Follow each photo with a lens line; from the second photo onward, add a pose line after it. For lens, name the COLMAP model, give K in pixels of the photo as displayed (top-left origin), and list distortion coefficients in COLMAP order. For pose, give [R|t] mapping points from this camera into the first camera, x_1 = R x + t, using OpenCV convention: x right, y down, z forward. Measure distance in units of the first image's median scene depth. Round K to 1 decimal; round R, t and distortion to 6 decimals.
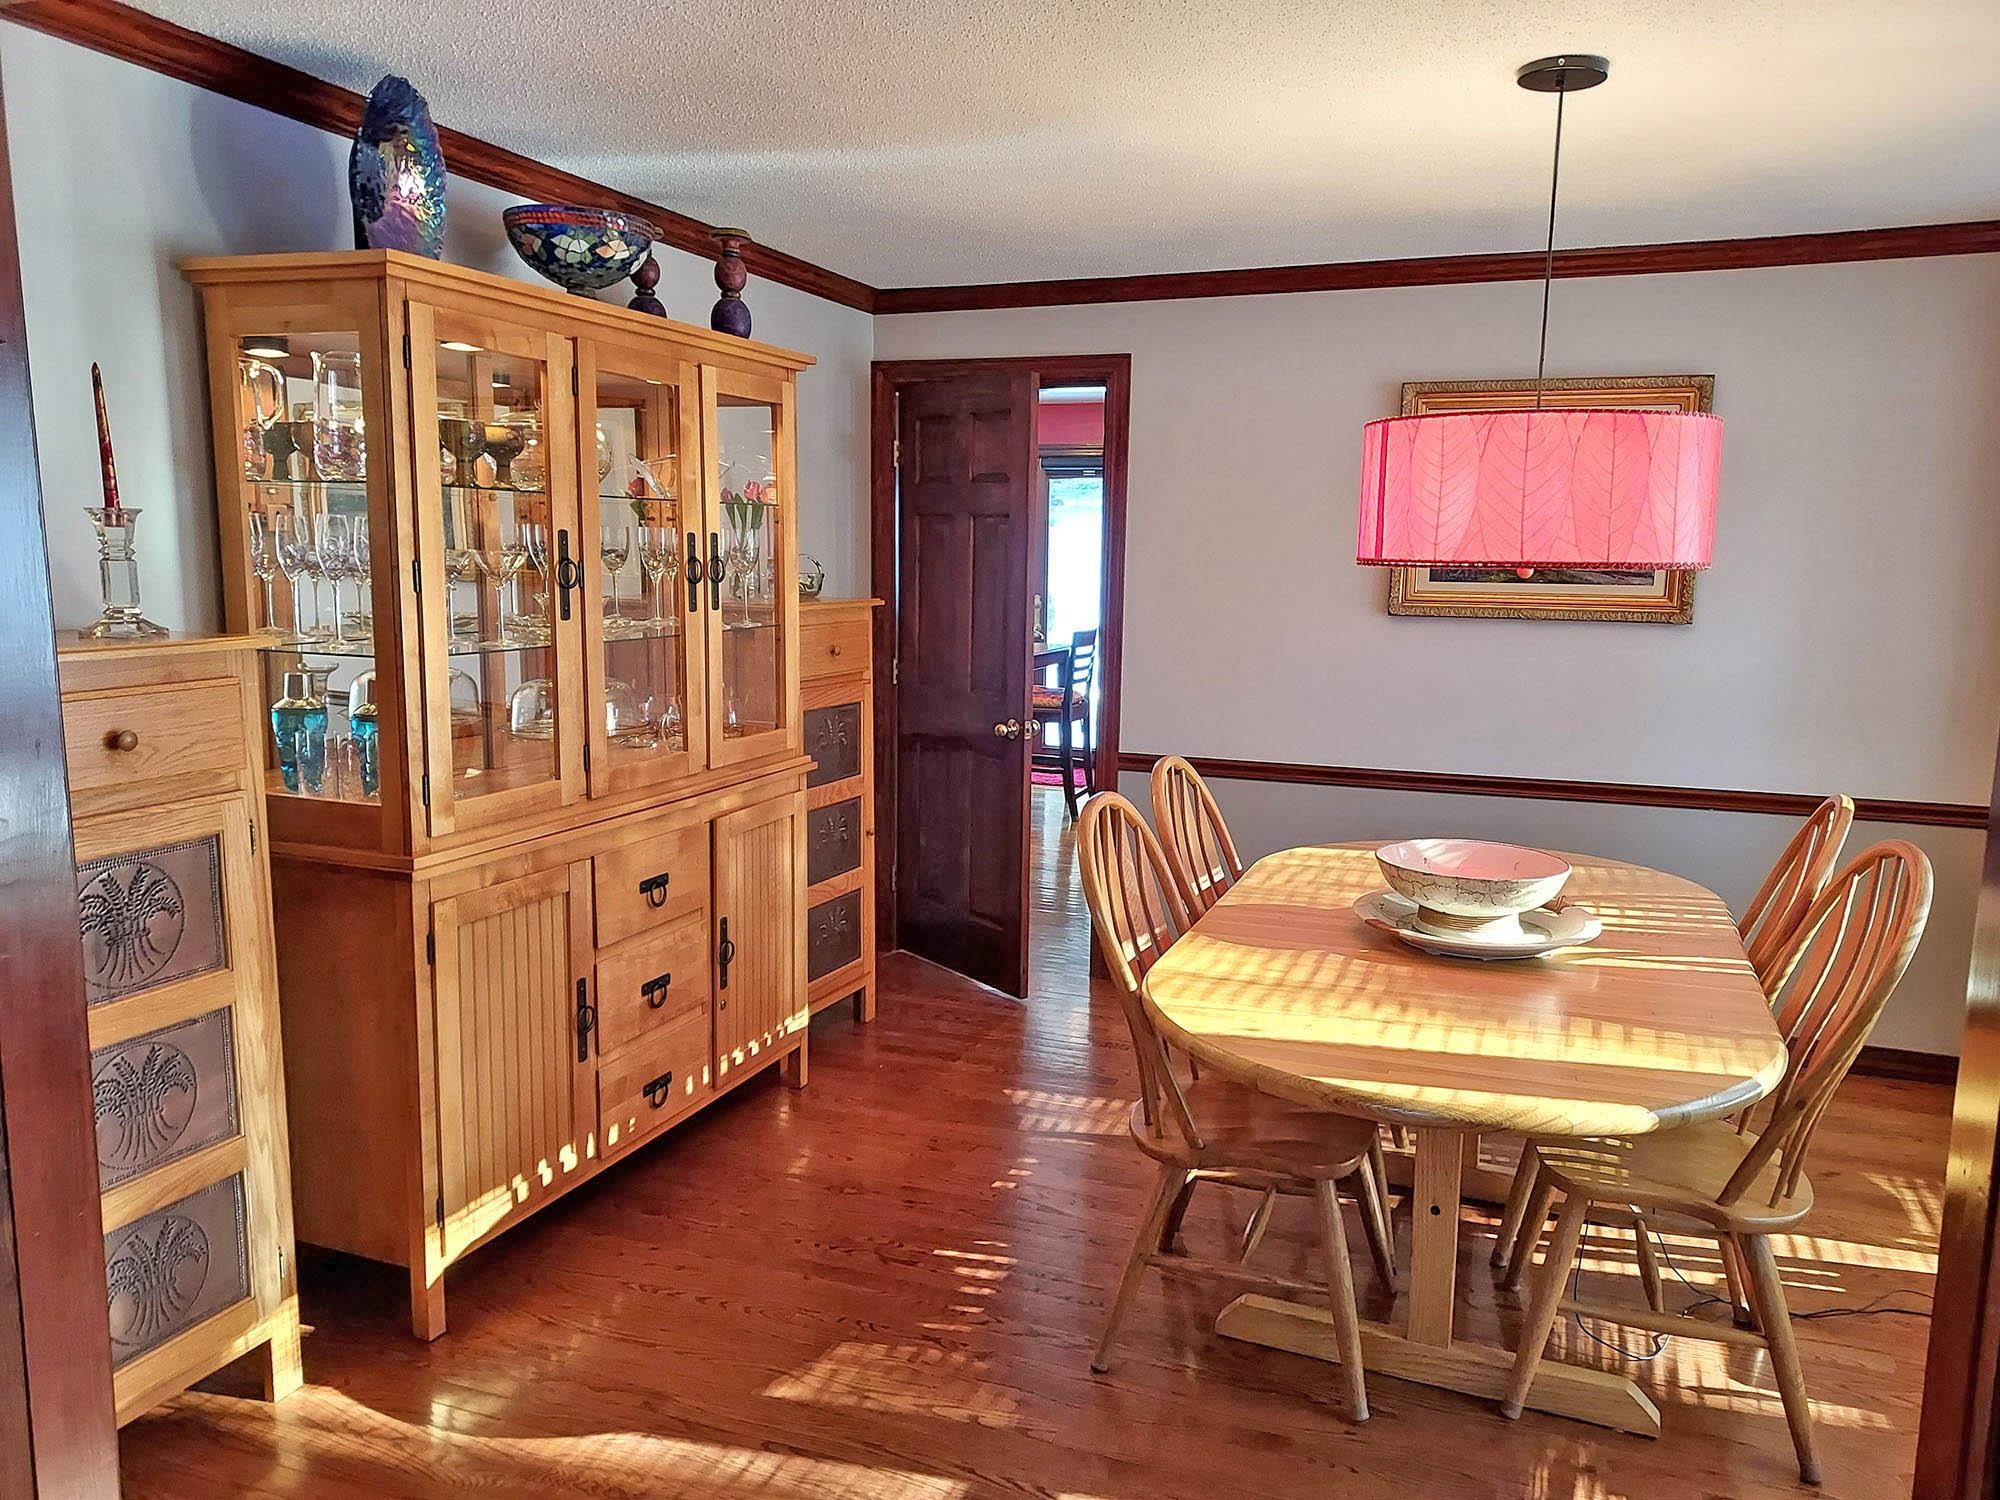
lens RADIAL K [[1438.7, 0, 1016.2], [0, 1438.7, 749.2], [0, 0, 1]] dist [0.086262, -0.128733]
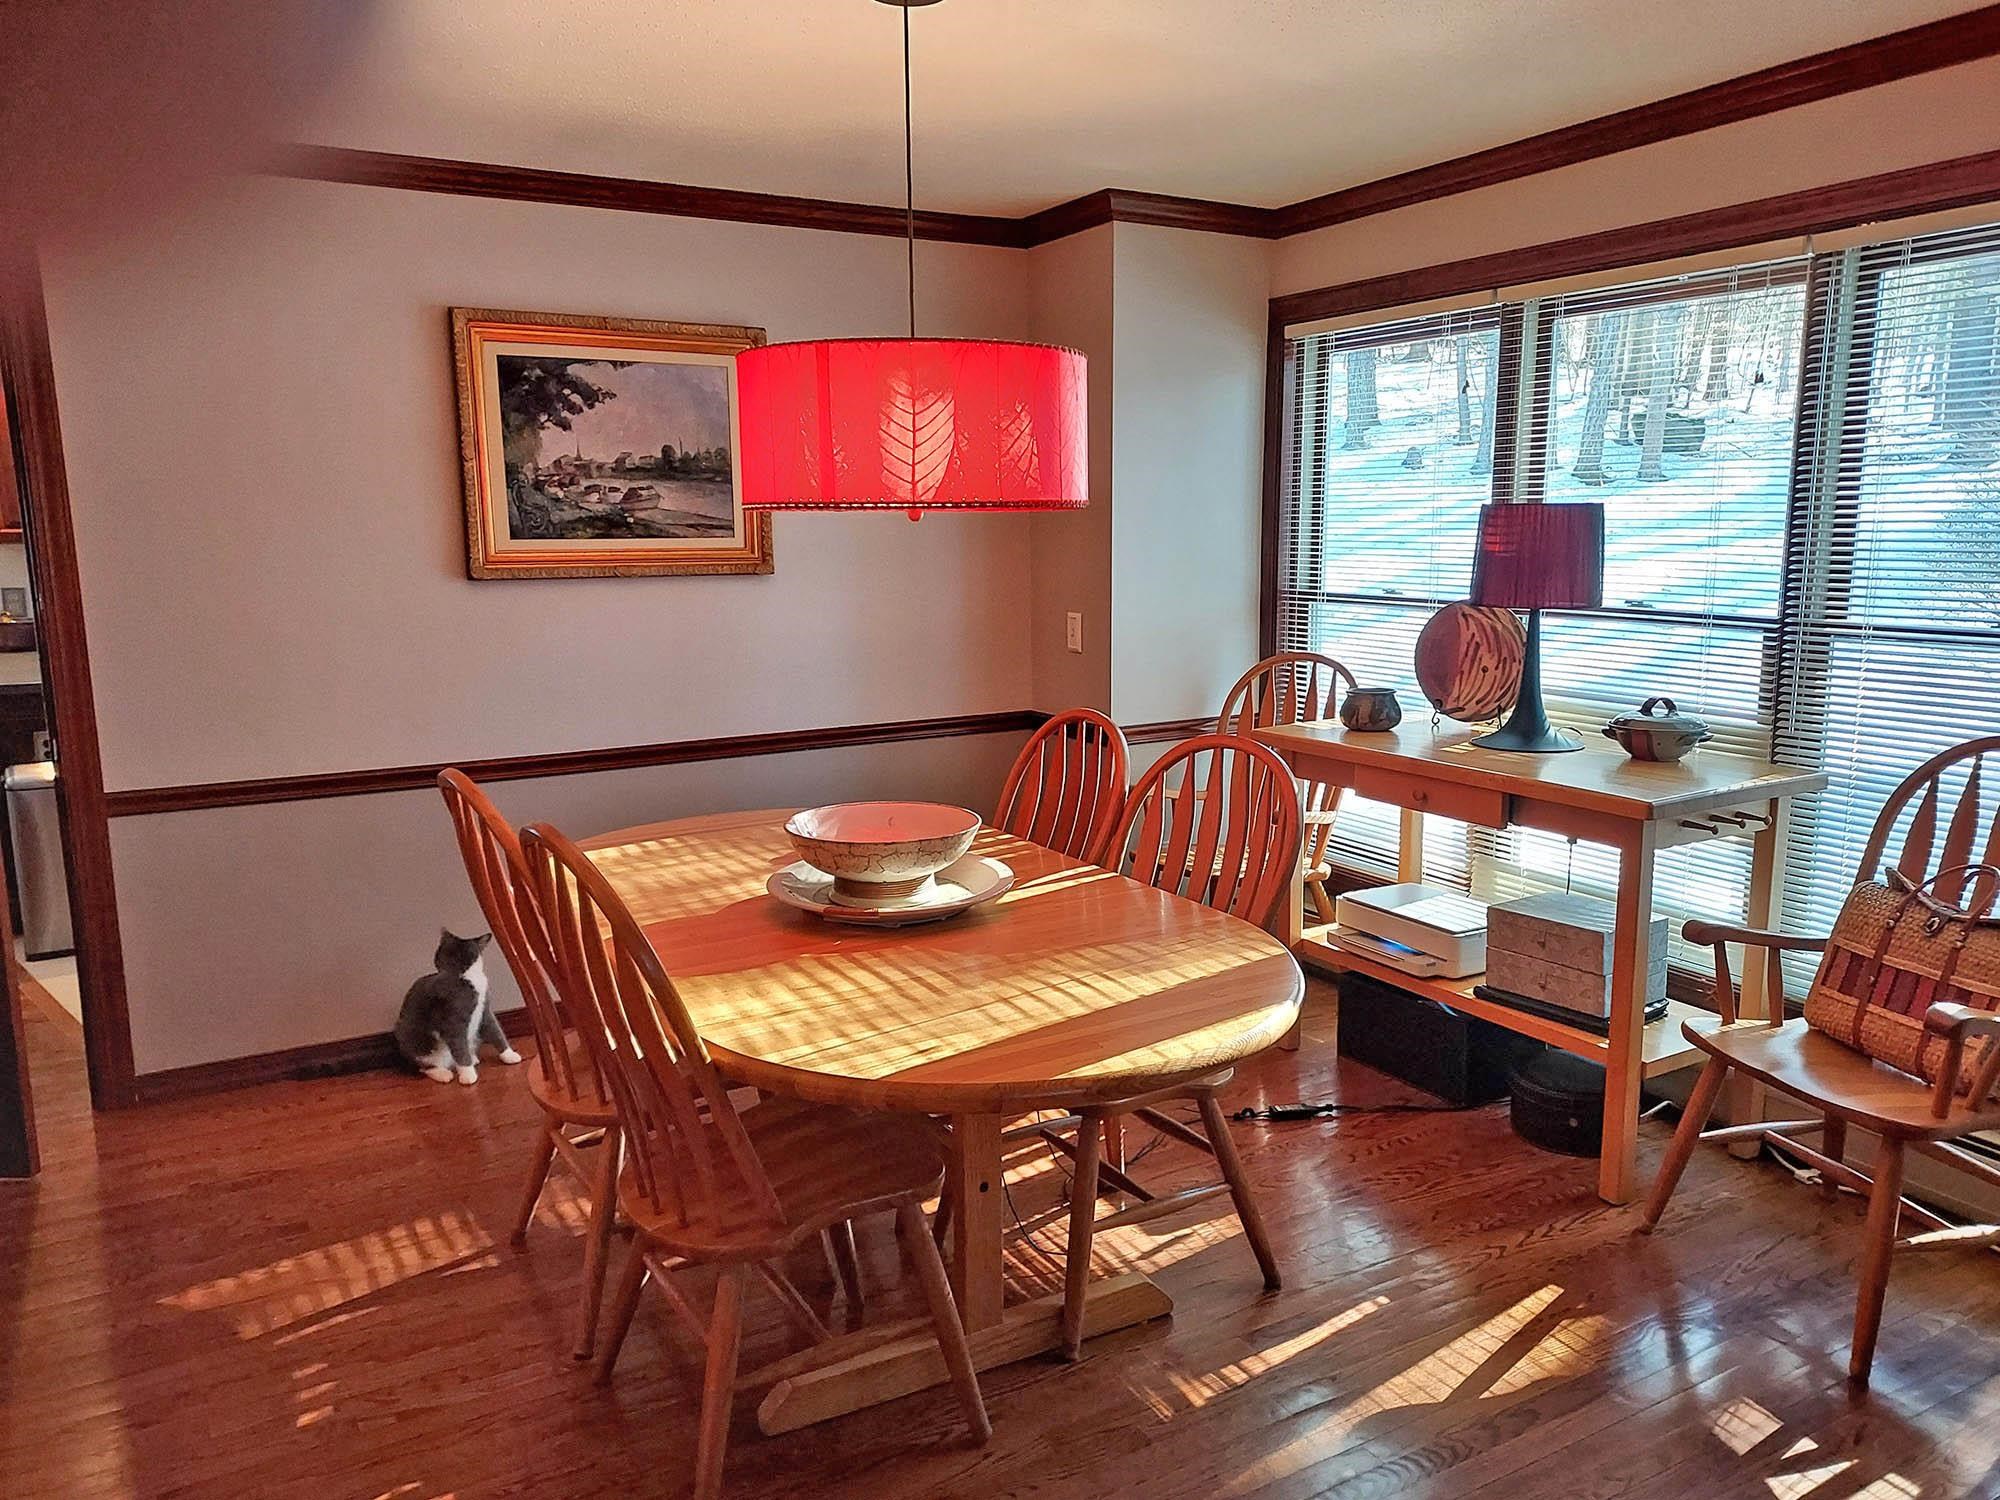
lens RADIAL K [[1438.7, 0, 1016.2], [0, 1438.7, 749.2], [0, 0, 1]] dist [0.086262, -0.128733]
pose [[0.615250, -0.140502, 0.775710, -0.366873], [0.124128, 0.988981, 0.080680, -0.037169], [-0.778498, 0.046649, 0.625911, 0.352719]]
